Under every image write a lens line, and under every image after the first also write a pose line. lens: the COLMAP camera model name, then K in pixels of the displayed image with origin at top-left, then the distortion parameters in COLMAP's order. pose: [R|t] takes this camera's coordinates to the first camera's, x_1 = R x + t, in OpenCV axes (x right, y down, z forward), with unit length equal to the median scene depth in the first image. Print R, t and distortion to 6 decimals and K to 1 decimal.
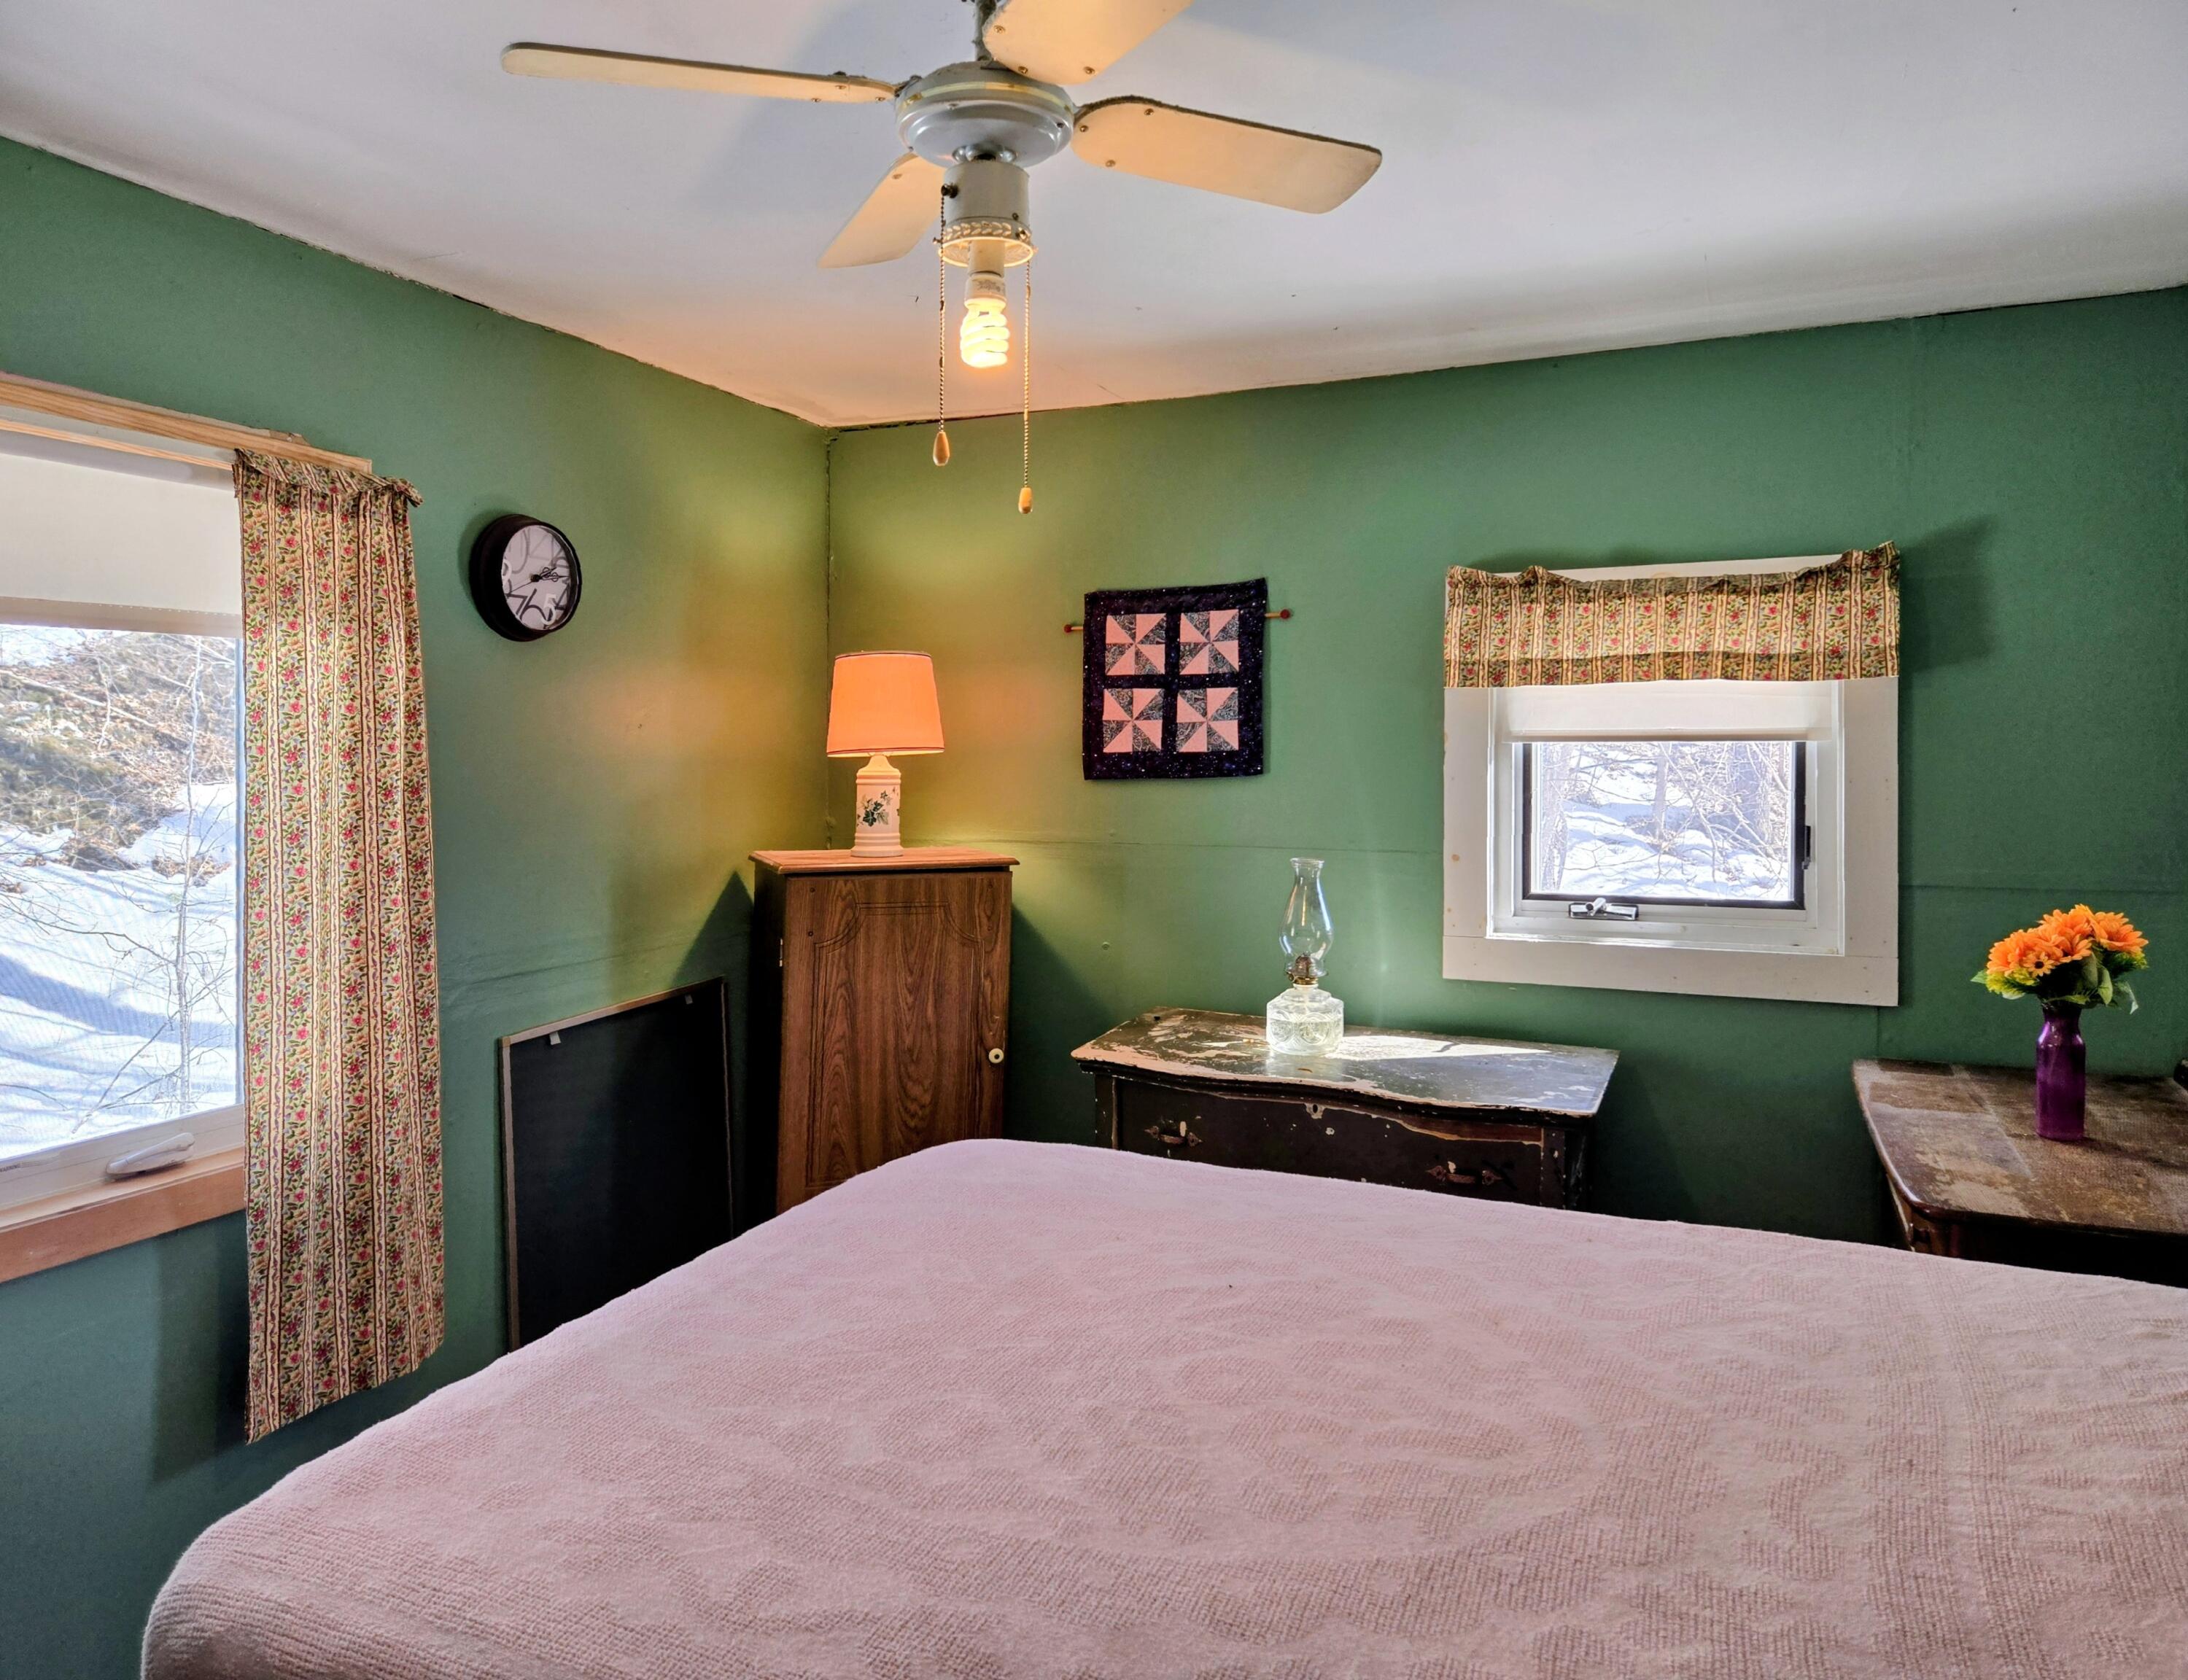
lens RADIAL K [[1511.4, 0, 1045.3], [0, 1511.4, 832.7], [0, 0, 1]] dist [0.125046, -0.100709]
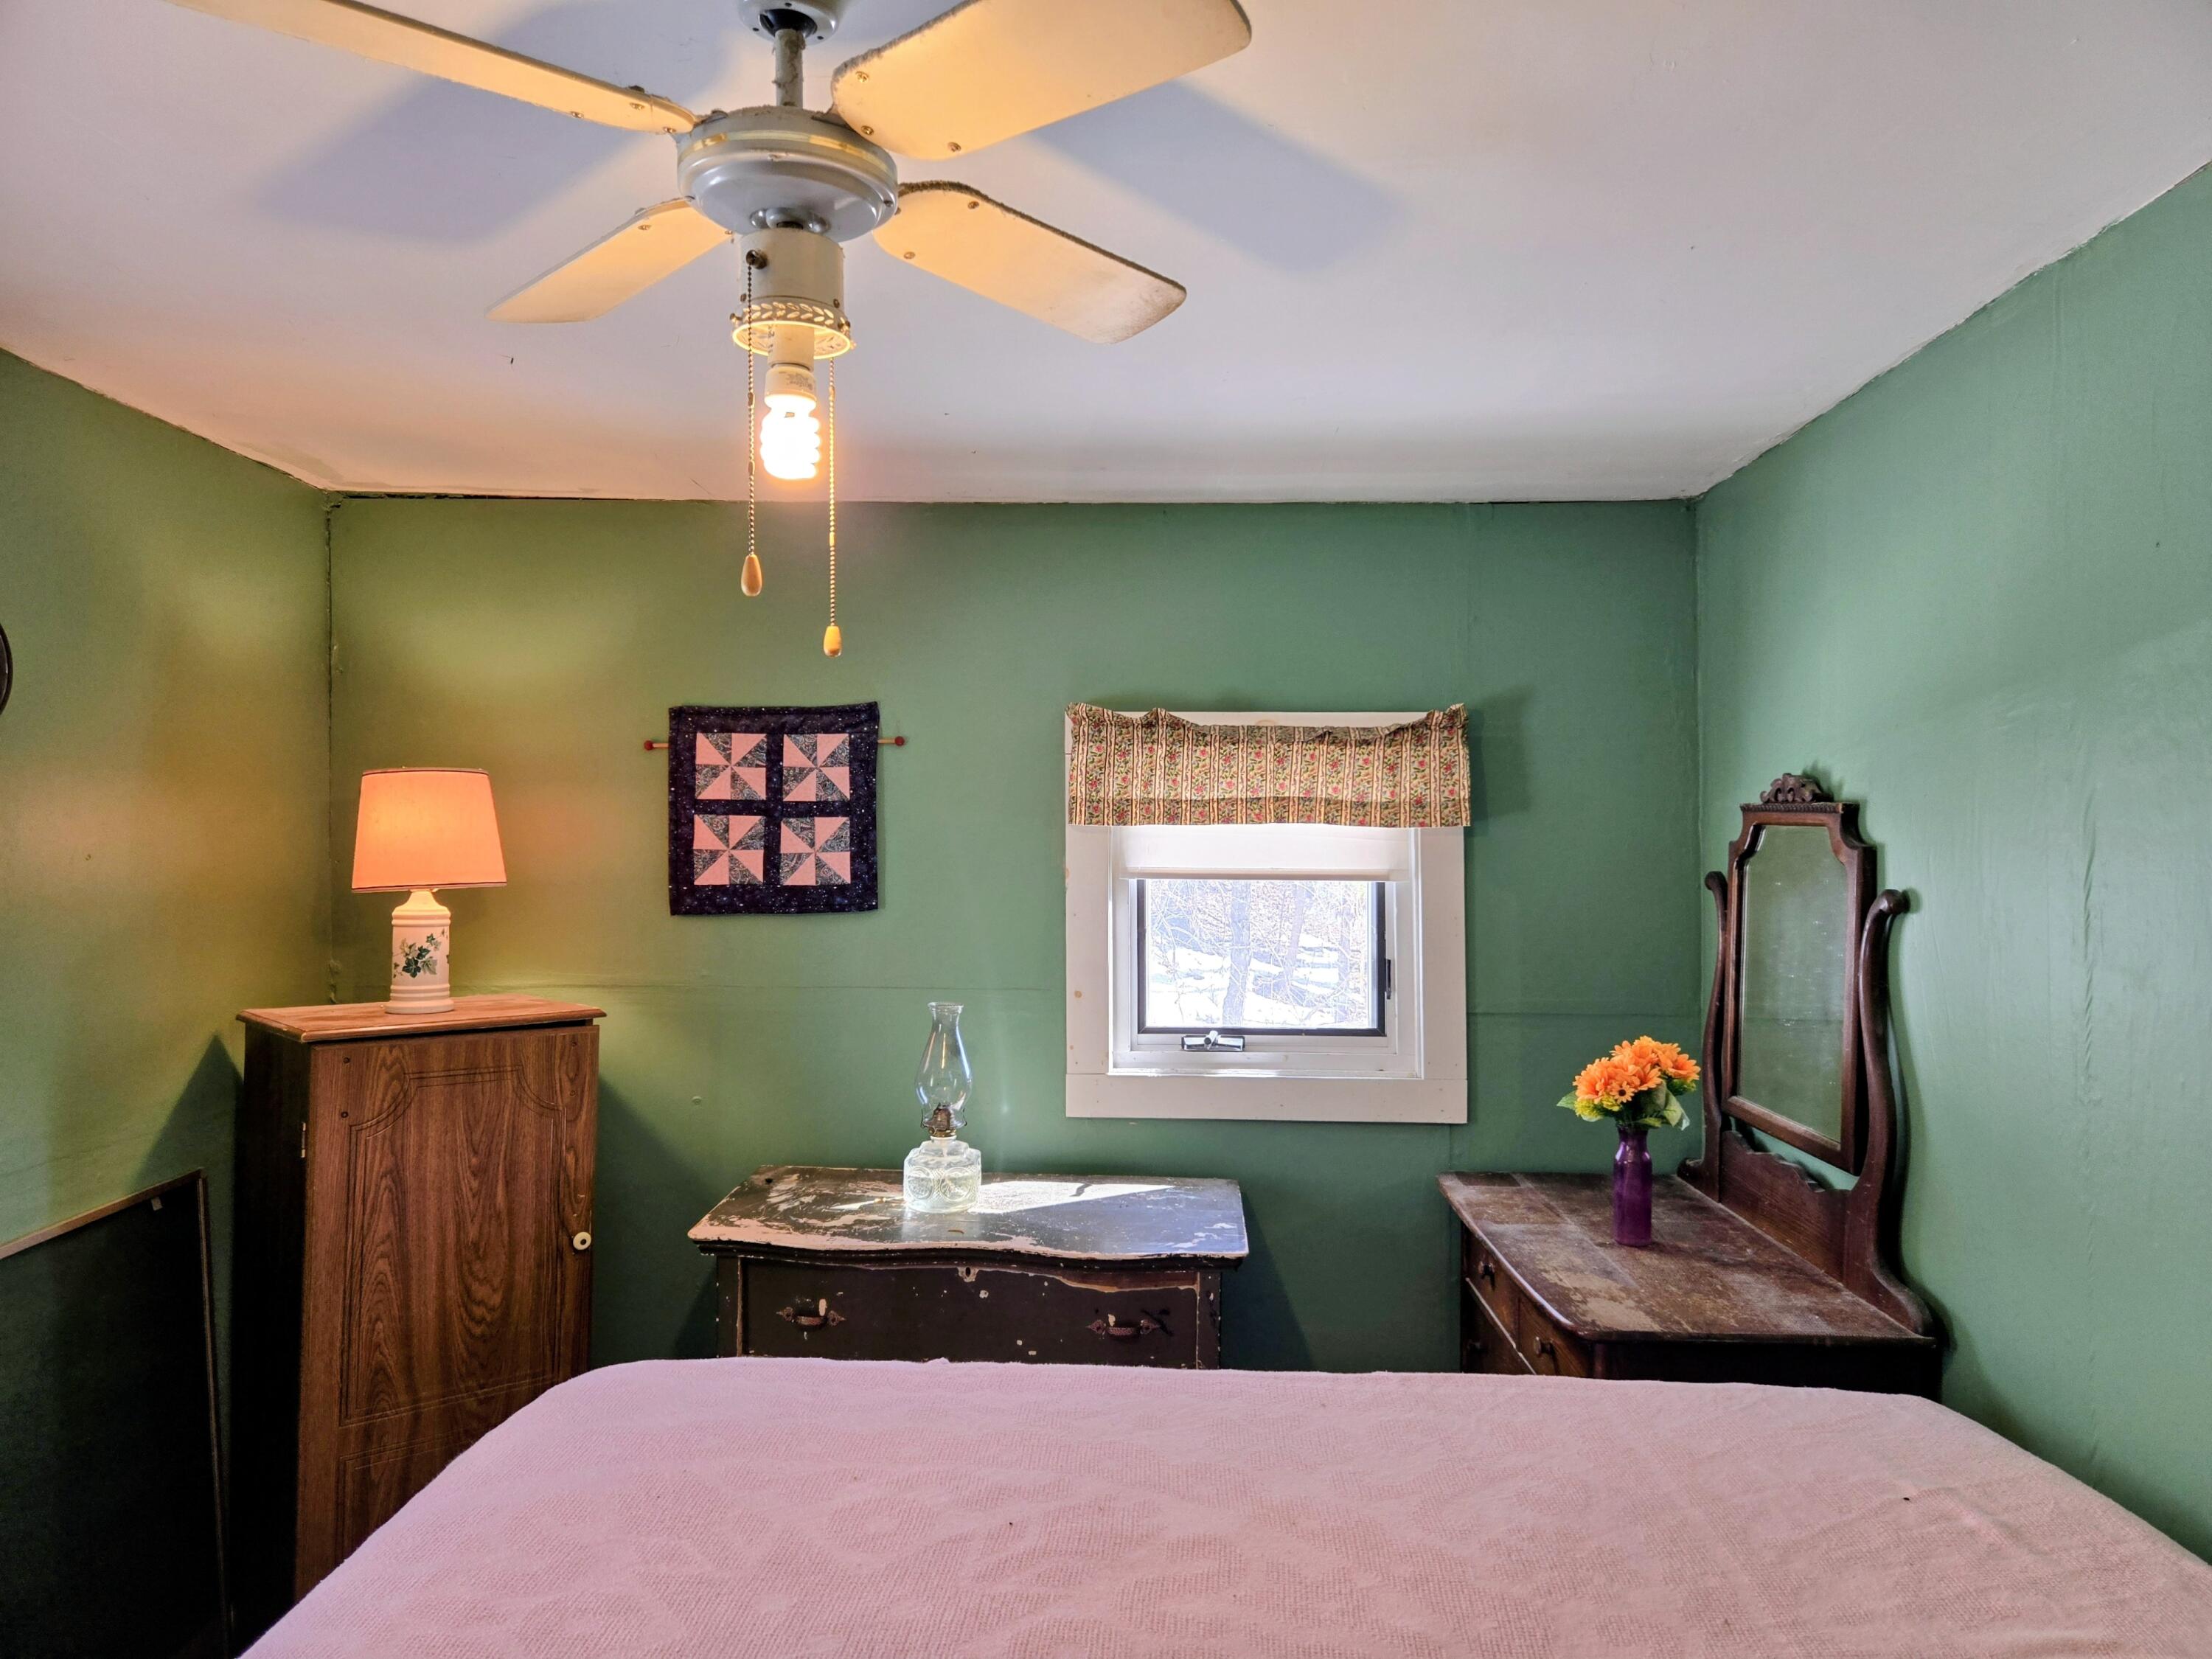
lens RADIAL K [[1511.6, 0, 1073.7], [0, 1511.6, 918.5], [0, 0, 1]] dist [0.091856, -0.068267]
pose [[0.926640, -0.012272, 0.375751, -0.102120], [0.014063, 0.999899, -0.002024, -0.031468], [-0.375688, 0.007160, 0.926719, 0.090113]]
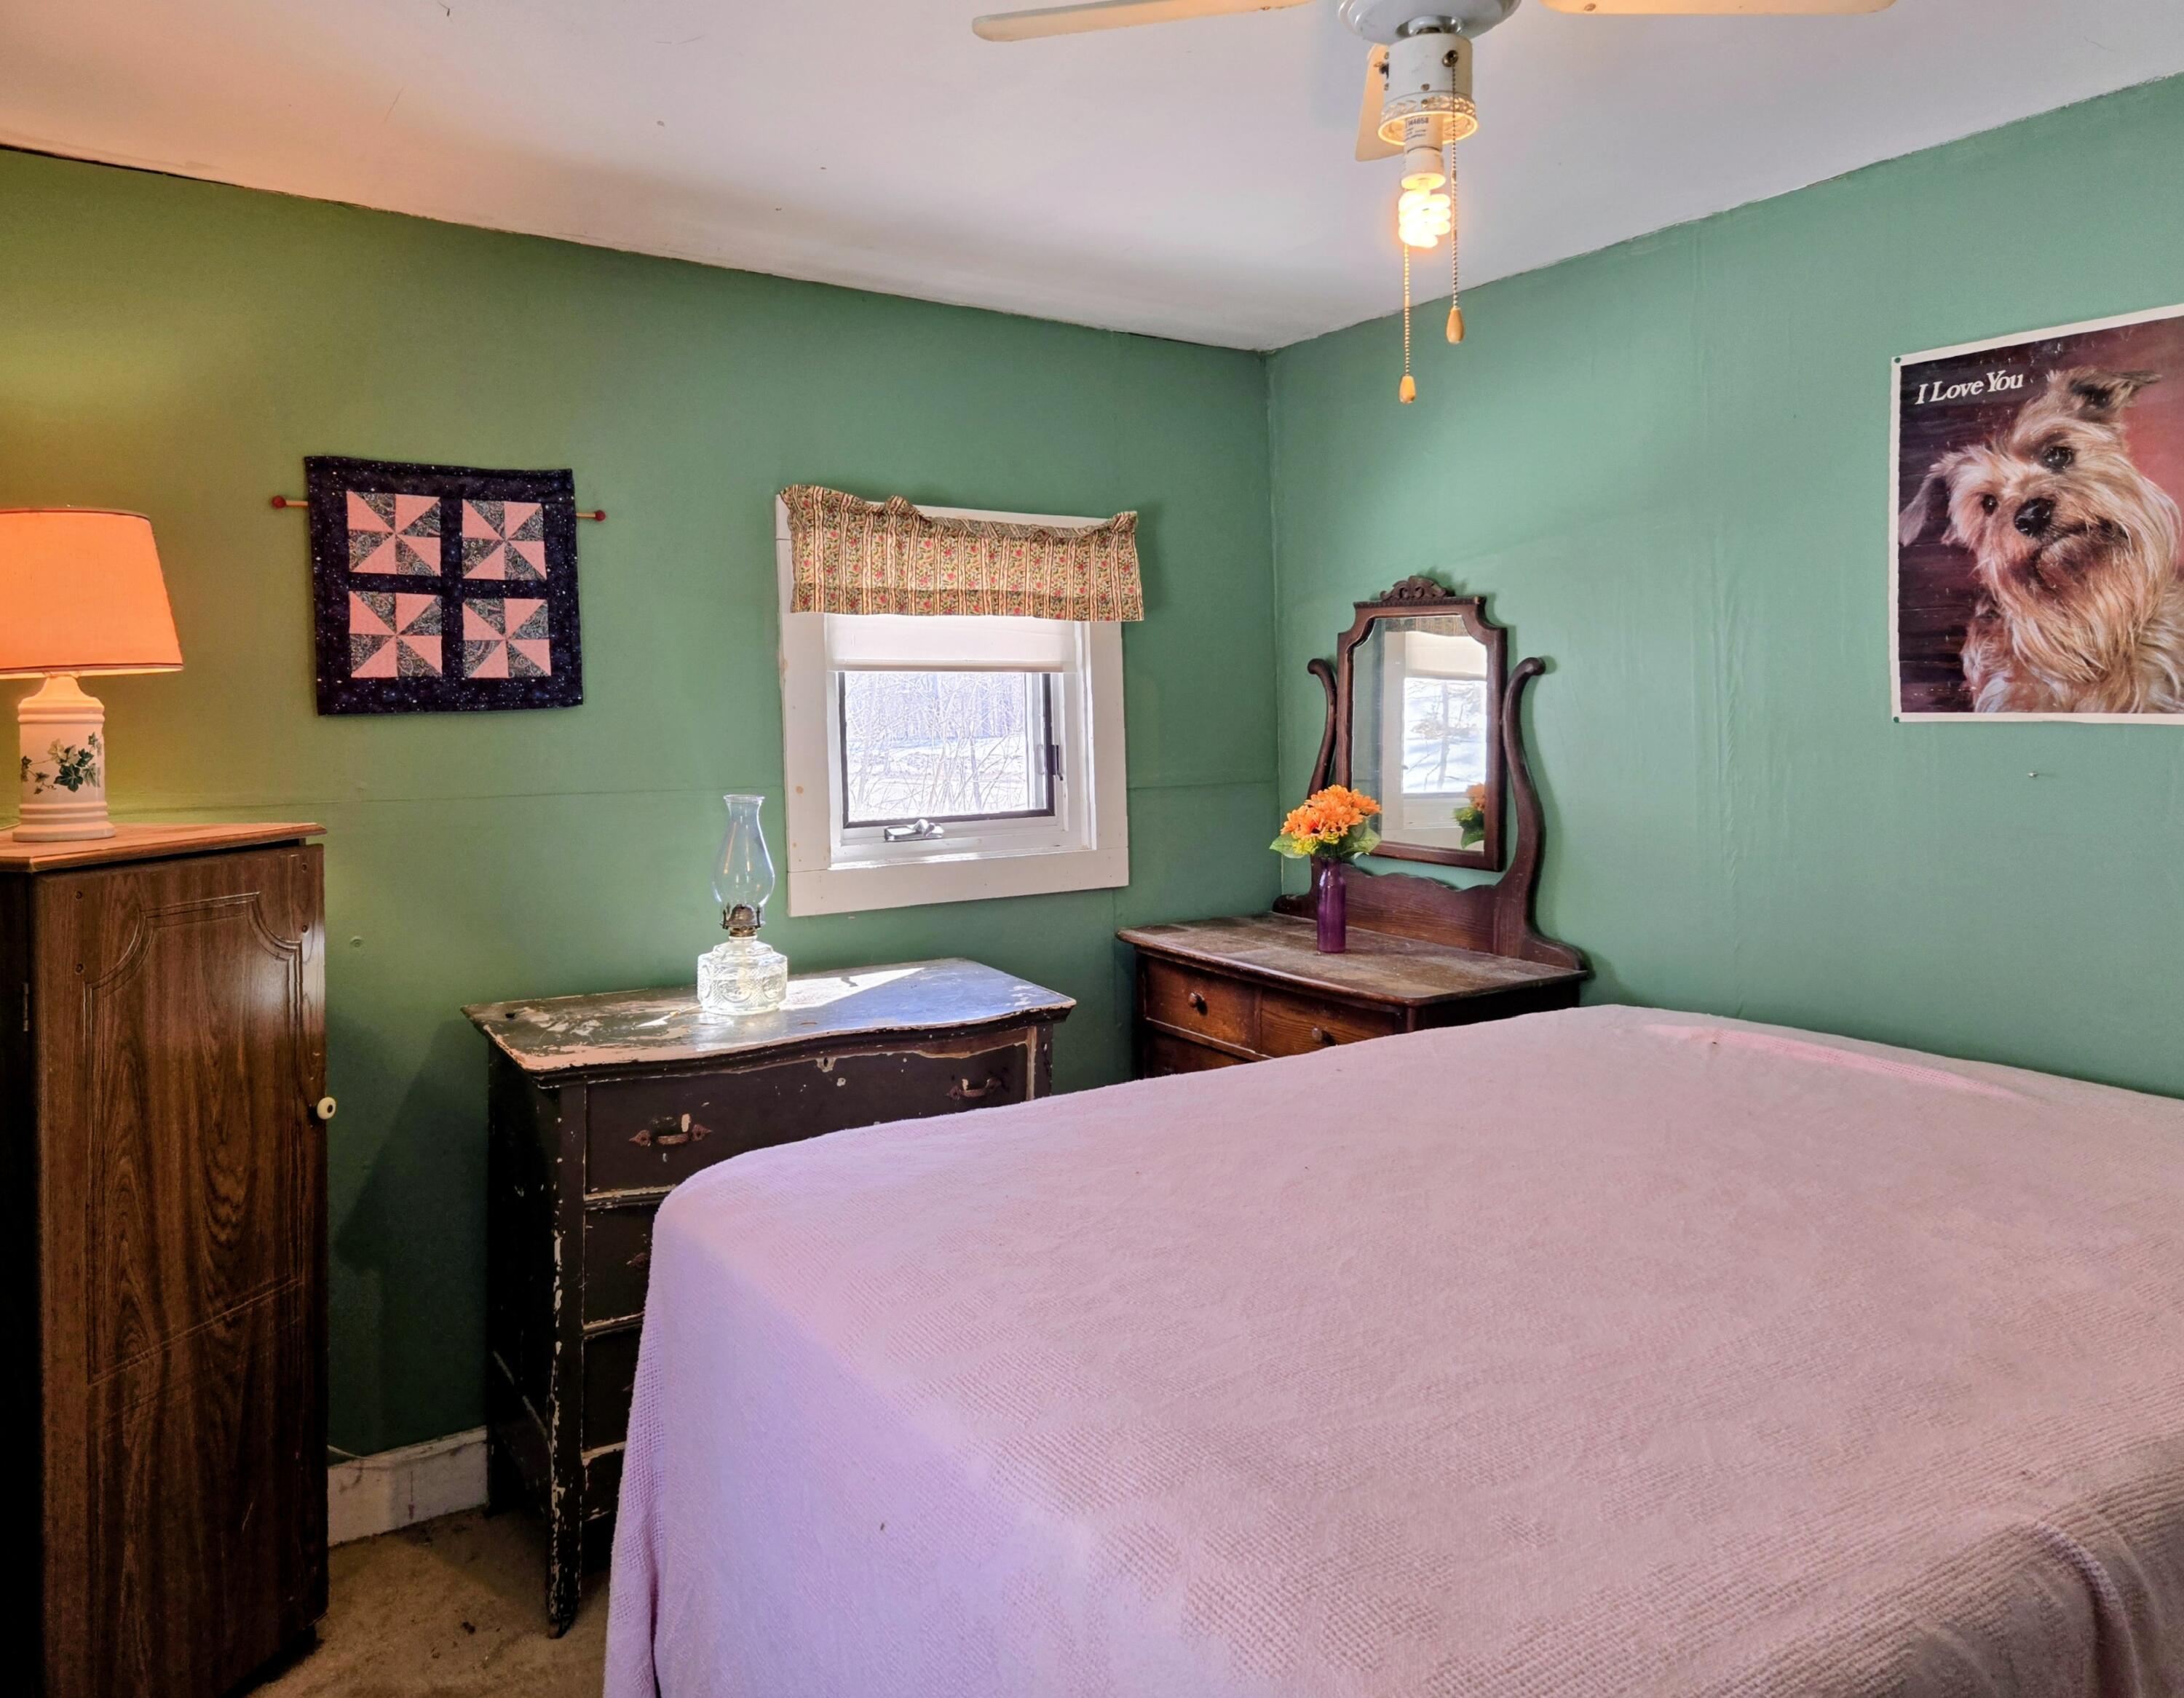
lens RADIAL K [[1607.5, 0, 1089.7], [0, 1607.5, 821.9], [0, 0, 1]] dist [0.060645, -0.004536]
pose [[0.510080, -0.065303, 0.857645, -0.511999], [0.055430, 0.997537, 0.042988, 0.002822], [-0.858339, 0.025612, 0.512443, 0.322227]]
